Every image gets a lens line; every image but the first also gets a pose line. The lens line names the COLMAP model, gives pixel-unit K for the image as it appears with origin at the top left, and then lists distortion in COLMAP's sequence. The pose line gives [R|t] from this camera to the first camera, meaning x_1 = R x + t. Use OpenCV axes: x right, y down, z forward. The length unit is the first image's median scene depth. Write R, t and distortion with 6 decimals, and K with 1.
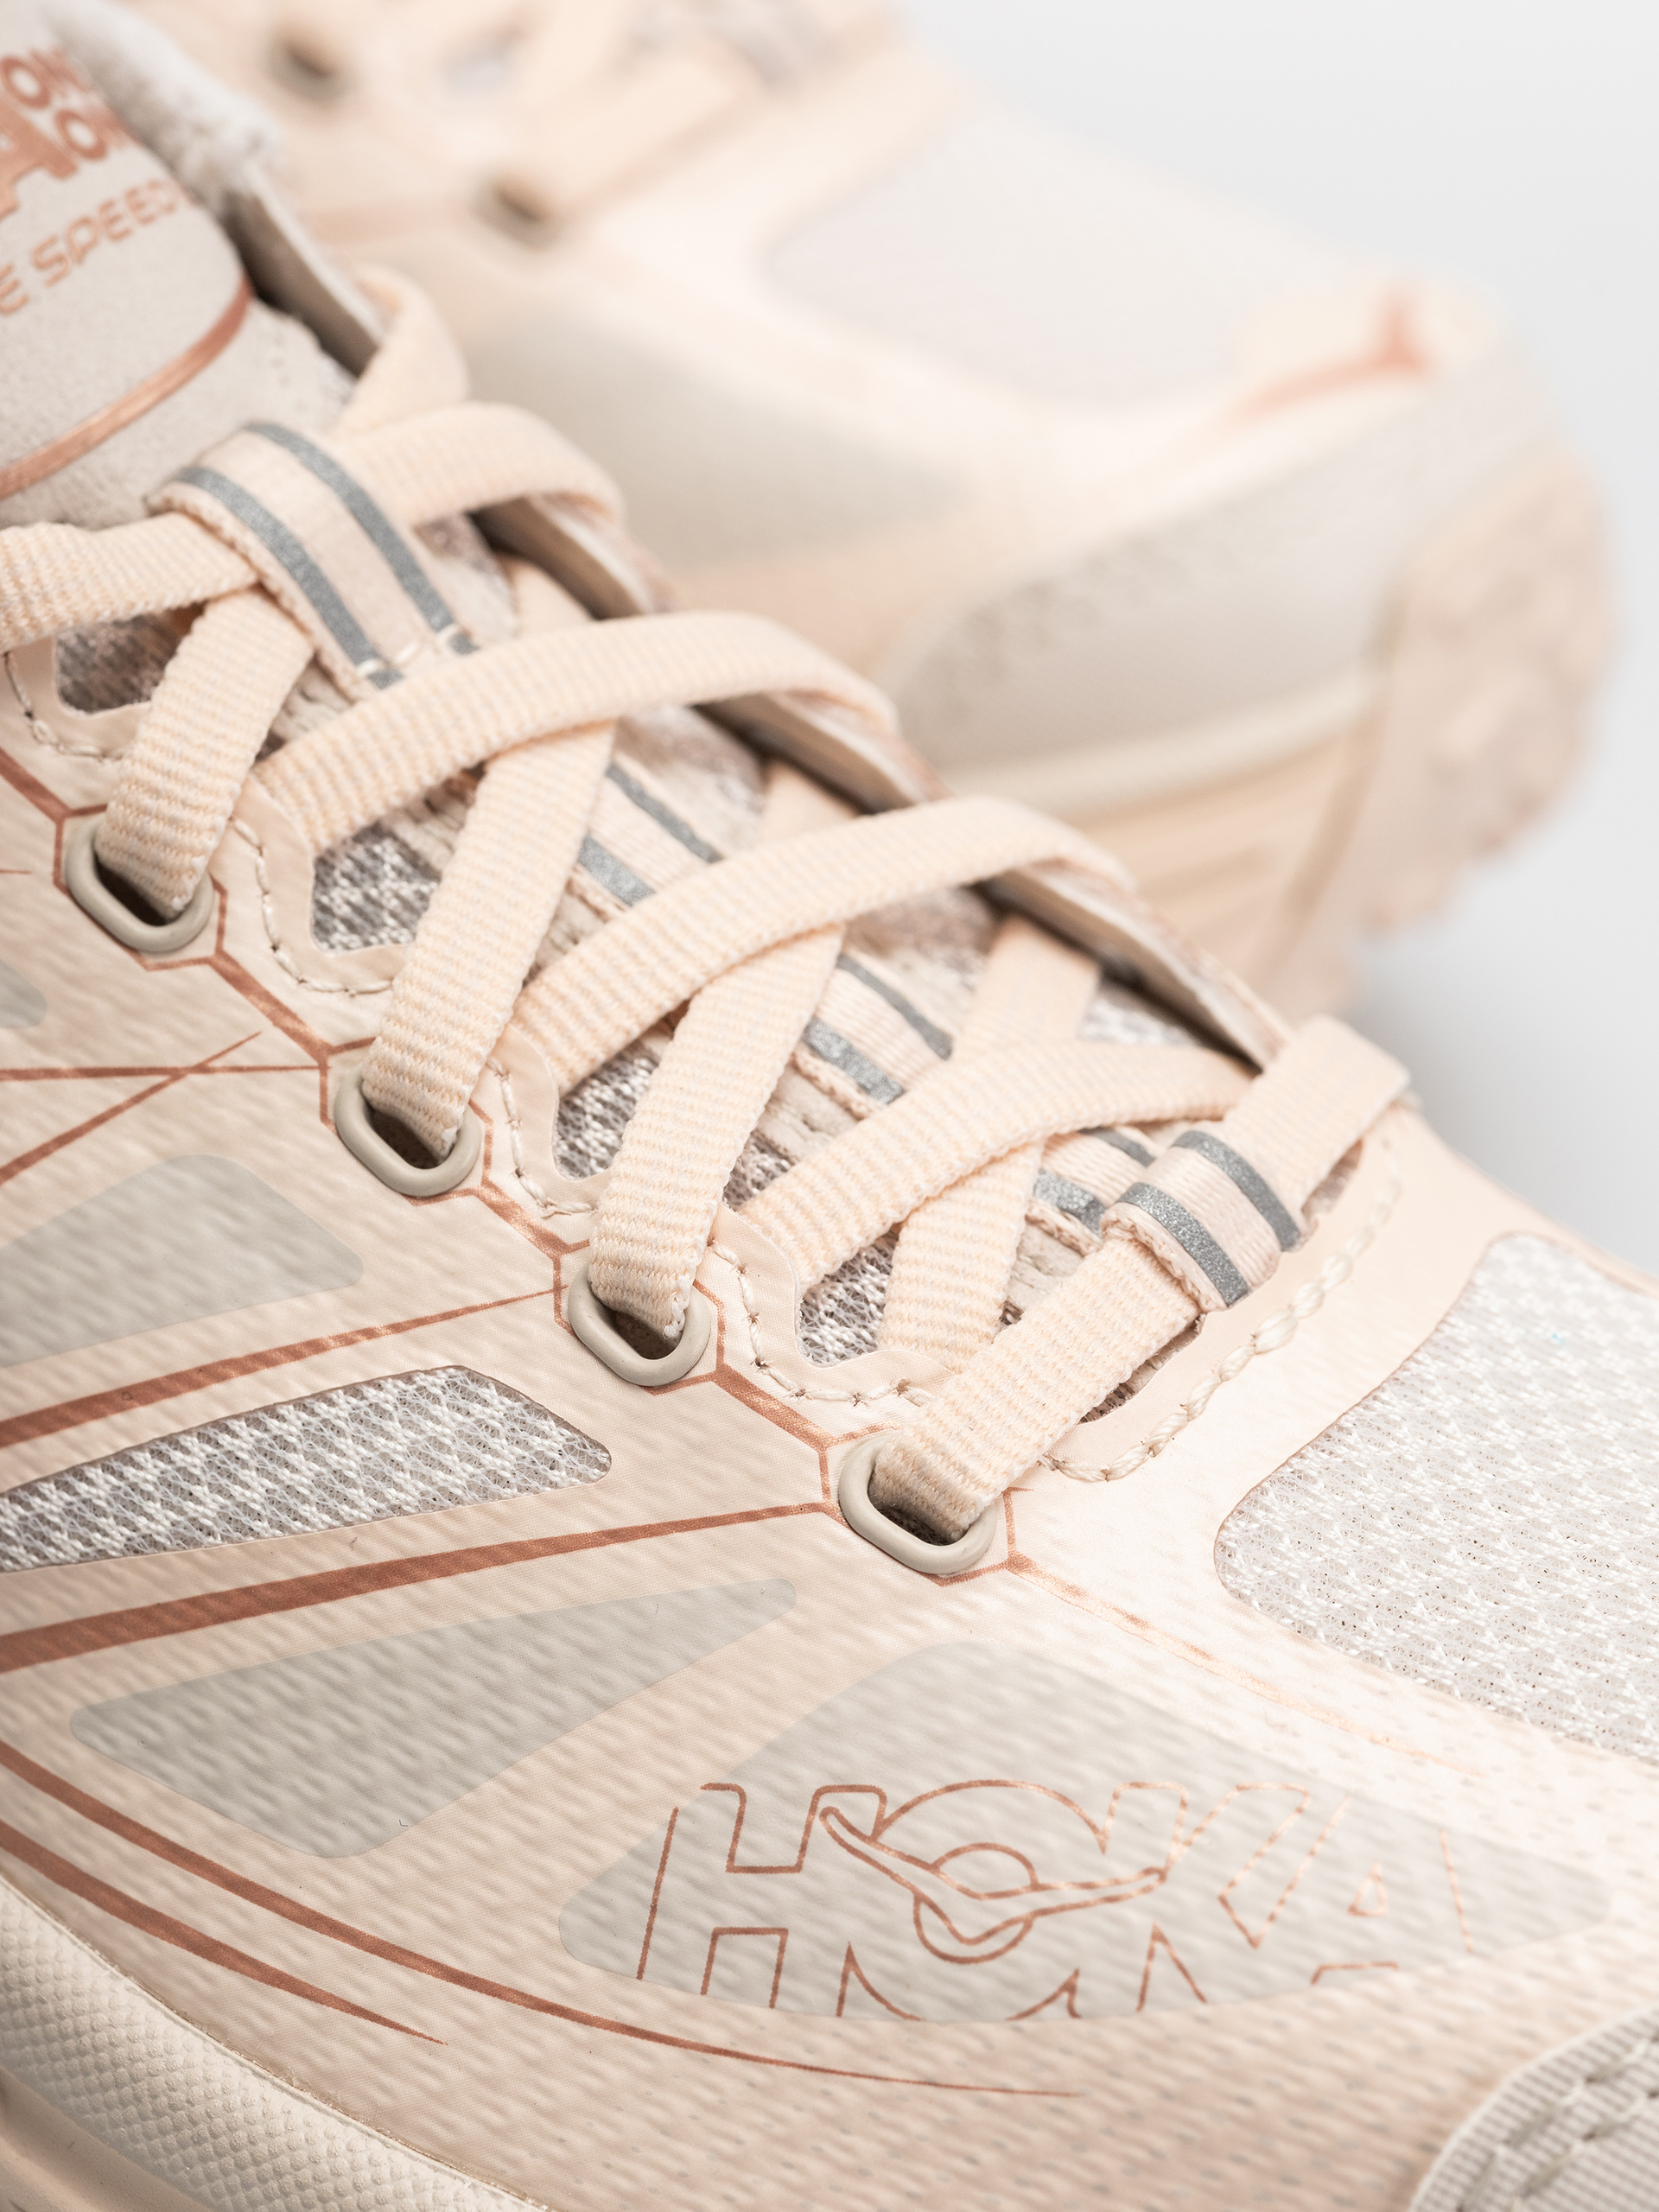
lens RADIAL K [[6704.5, 0, 897.0], [0, 6704.5, 1102.2], [0, 0, 1]] dist [0.135286, 1.474877]
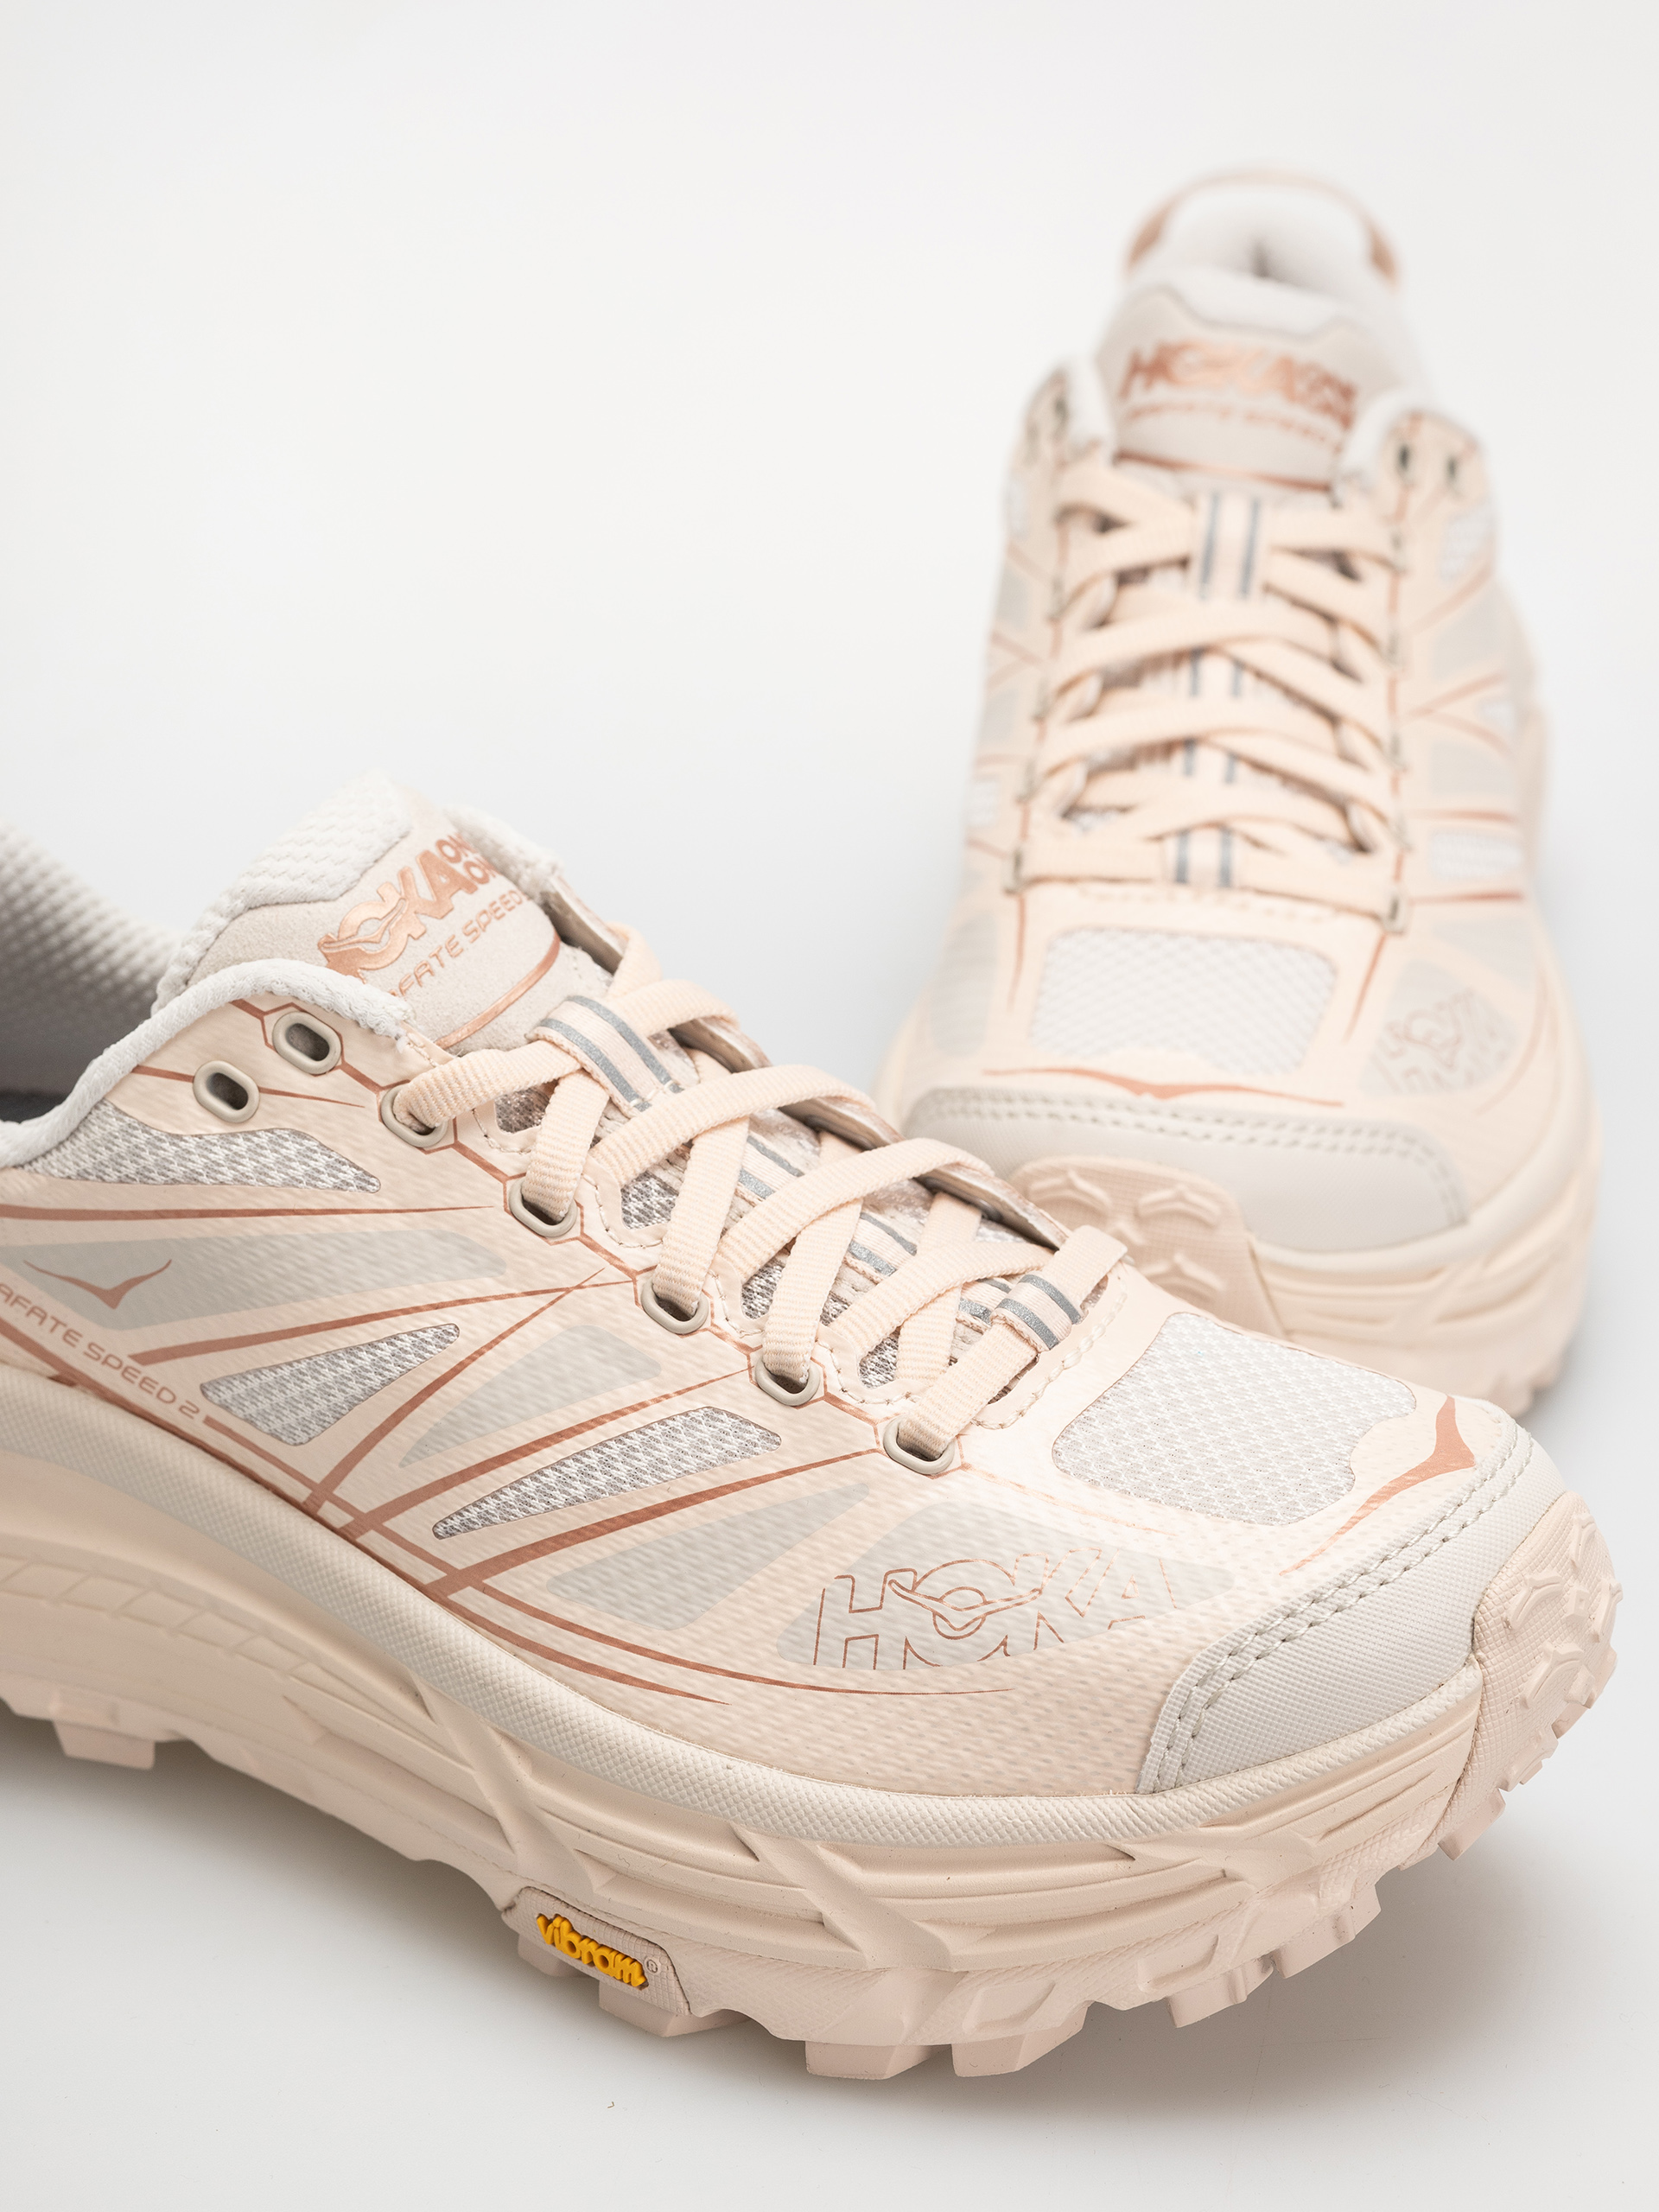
lens RADIAL K [[6704.5, 0, 897.0], [0, 6704.5, 1102.2], [0, 0, 1]] dist [0.135286, 1.474877]
pose [[0.996031, -0.088505, 0.009461, -0.015000], [0.088981, 0.992738, -0.080949, 0.124052], [-0.002228, 0.081469, 0.996673, -1.219967]]
